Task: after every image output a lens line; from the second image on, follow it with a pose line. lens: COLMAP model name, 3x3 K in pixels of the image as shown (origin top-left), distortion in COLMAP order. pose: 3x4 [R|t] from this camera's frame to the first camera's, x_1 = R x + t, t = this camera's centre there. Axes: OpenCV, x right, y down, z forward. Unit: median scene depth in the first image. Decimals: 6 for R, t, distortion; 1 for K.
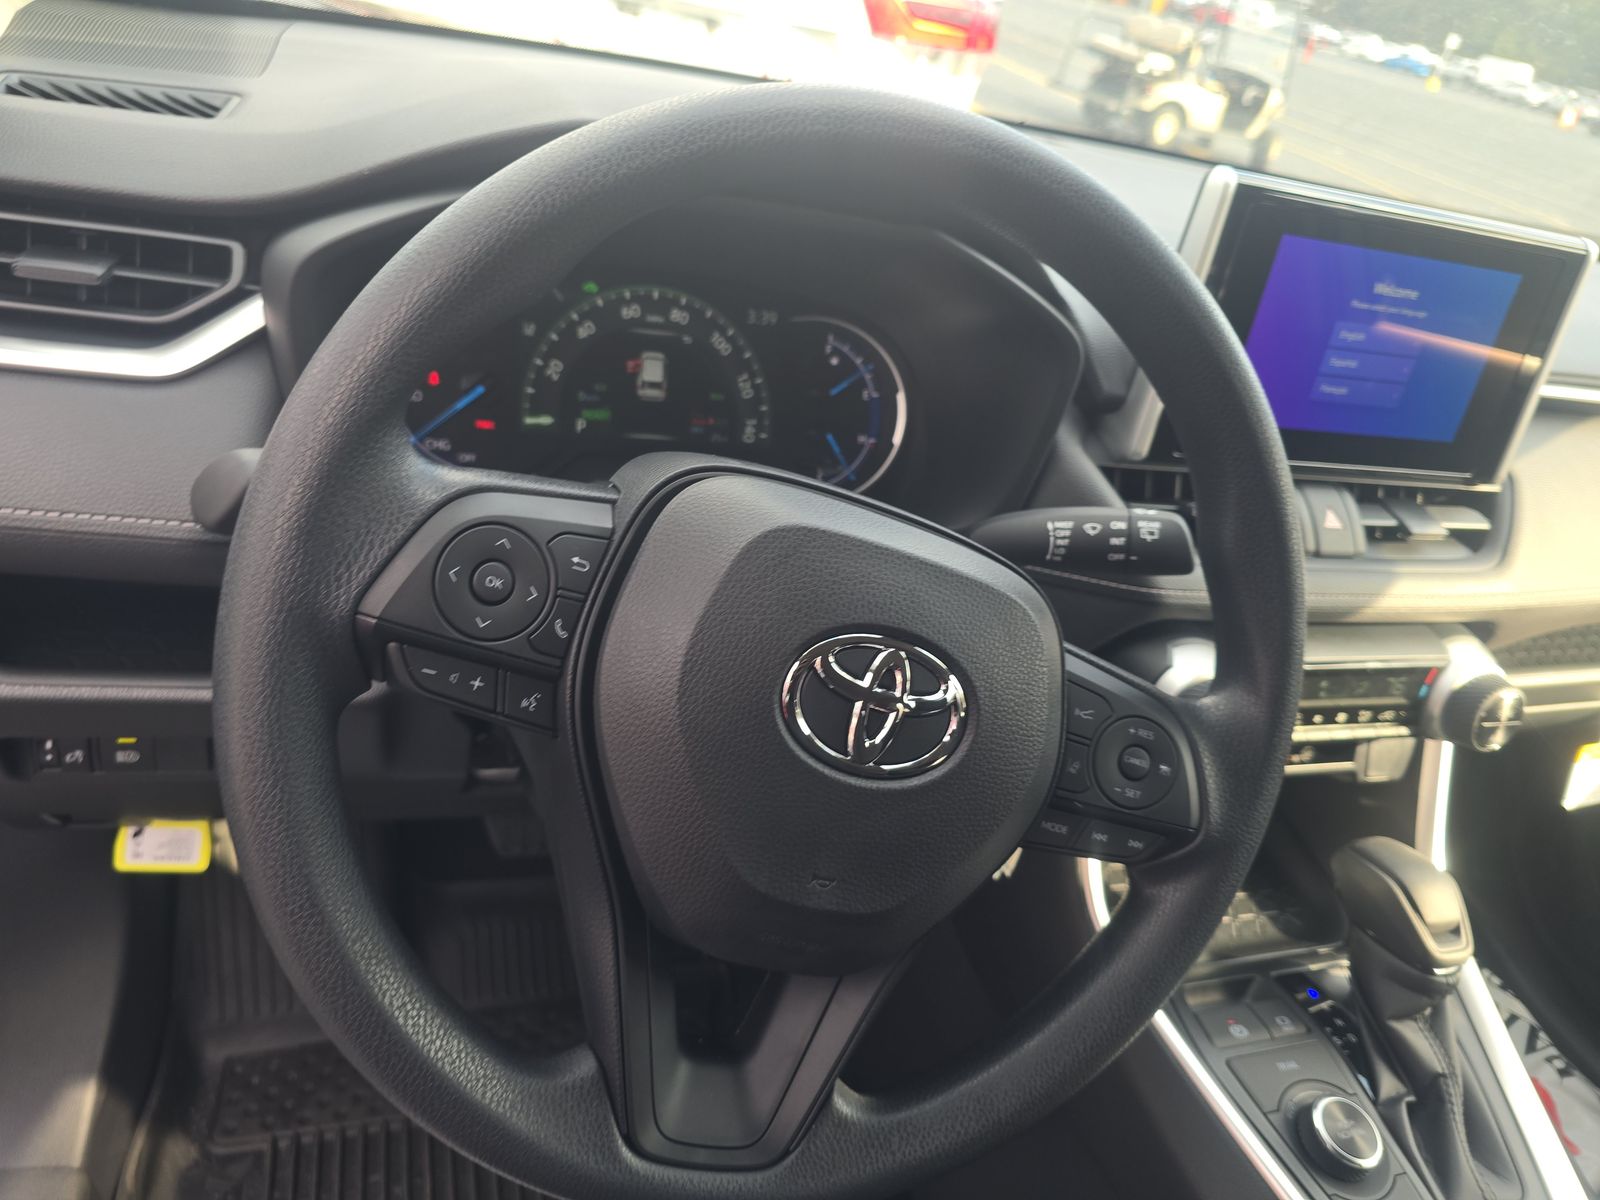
lens RADIAL K [[1129.2, 0, 800.0], [0, 1129.2, 600.0], [0, 0, 1]] dist [0.007667, 0.000142]
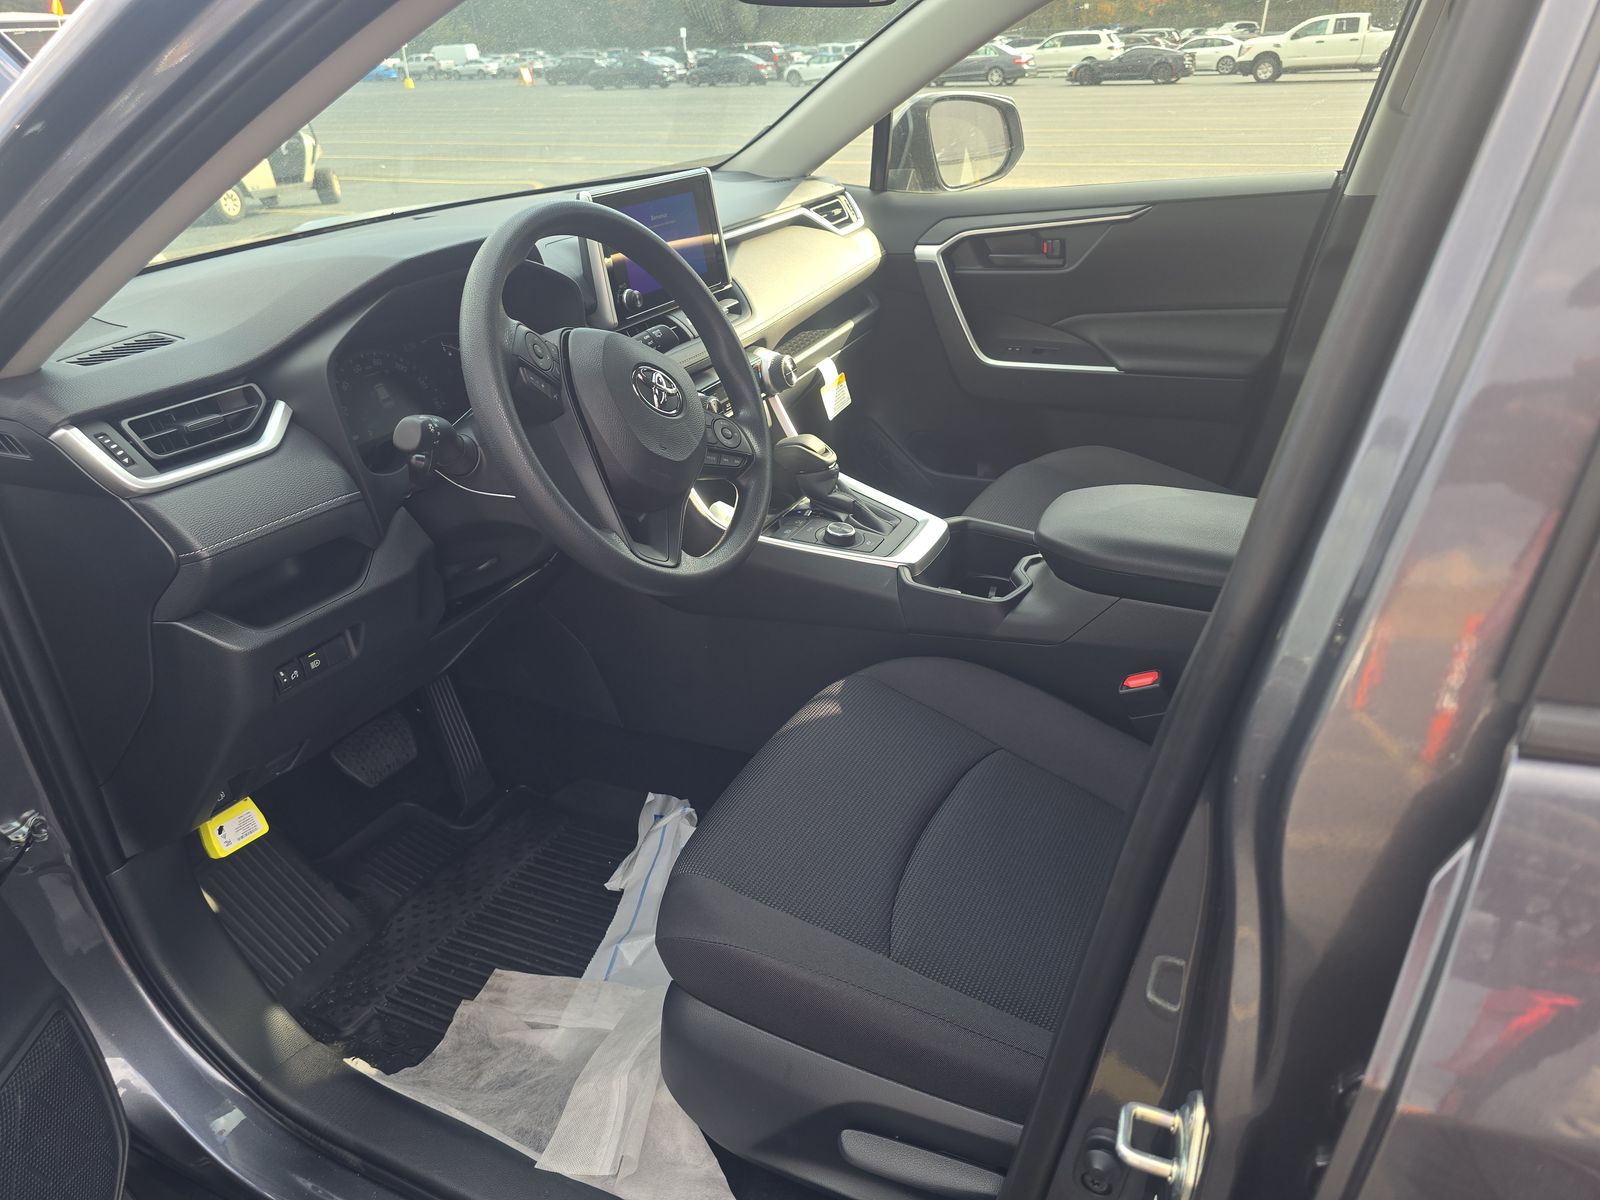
lens RADIAL K [[1069.5, 0, 800.0], [0, 1069.5, 600.0], [0, 0, 1]] dist [0.064062, 0.000493]
pose [[0.671482, -0.534020, 0.513745, -0.752060], [0.538557, 0.827898, 0.156659, 0.165217], [-0.508987, 0.171487, 0.843519, -0.782932]]
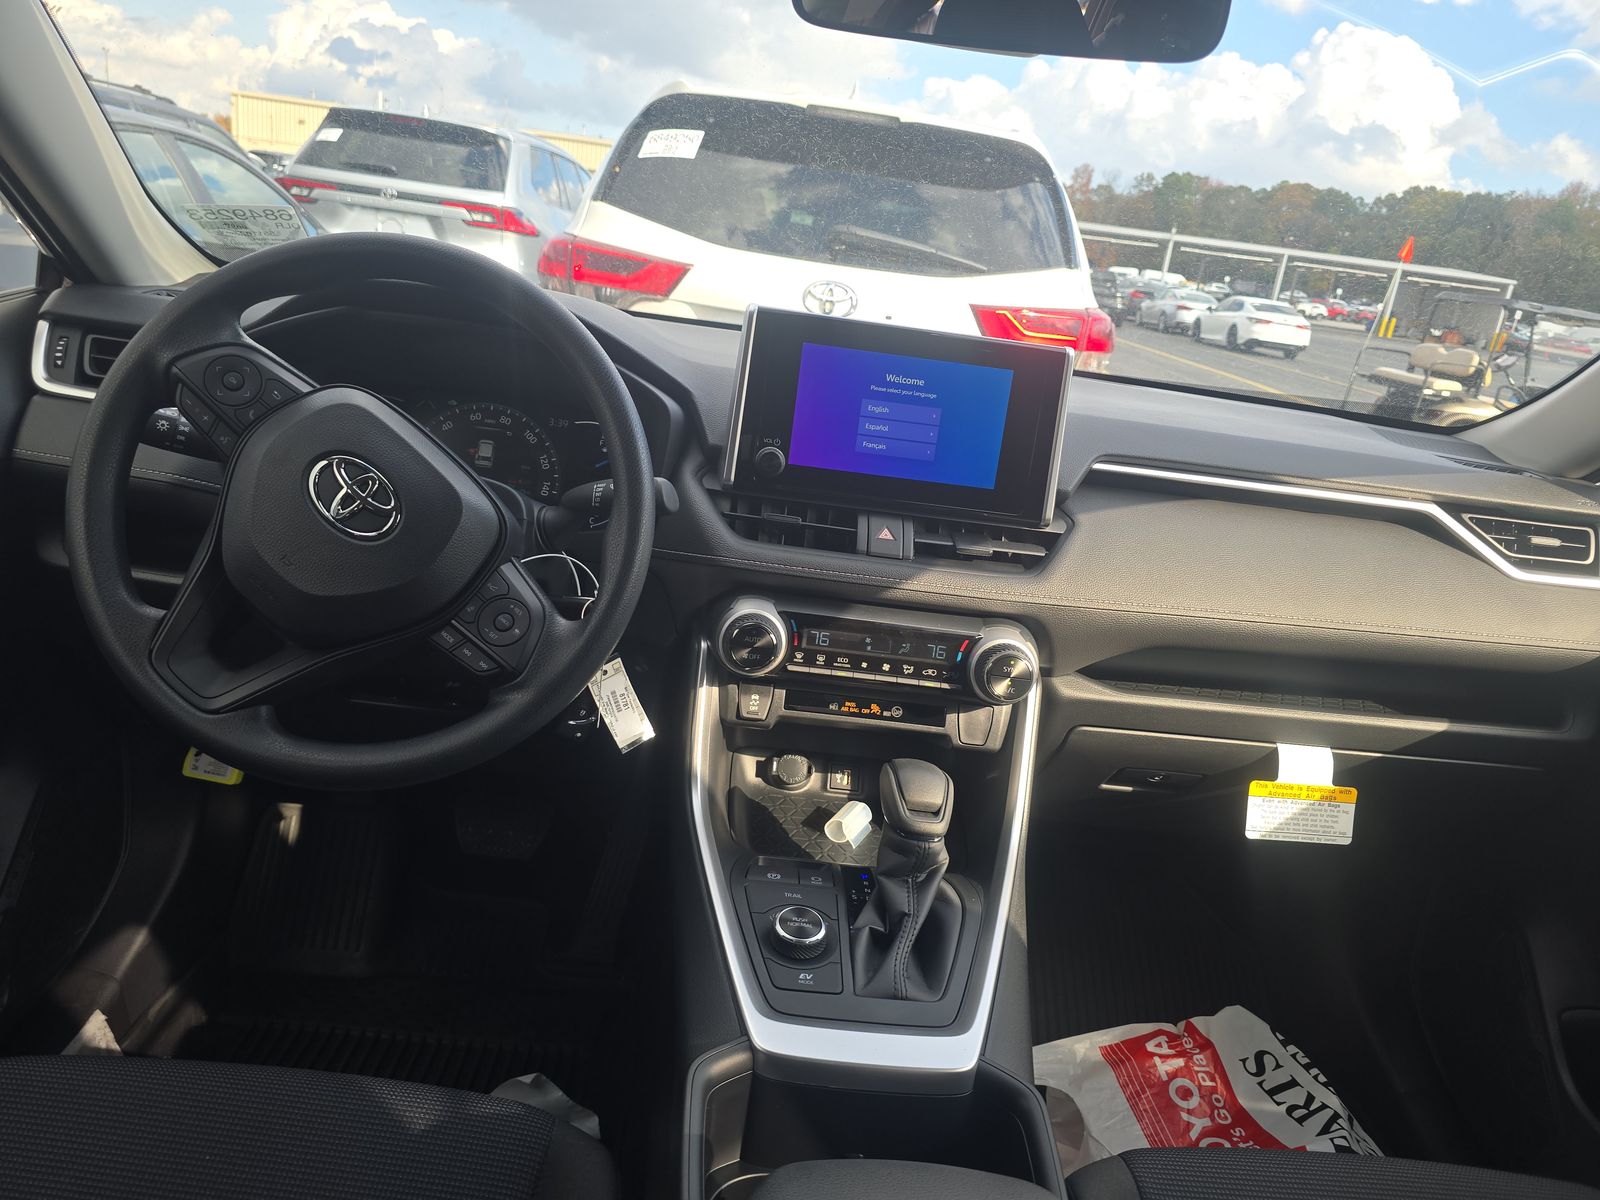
lens RADIAL K [[1069.5, 0, 800.0], [0, 1069.5, 600.0], [0, 0, 1]] dist [0.064062, 0.000493]
pose [[0.959491, 0.006759, -0.281658, 0.761539], [-0.084091, 0.961014, -0.263403, 0.388621], [0.268897, 0.276418, 0.922653, -0.285466]]
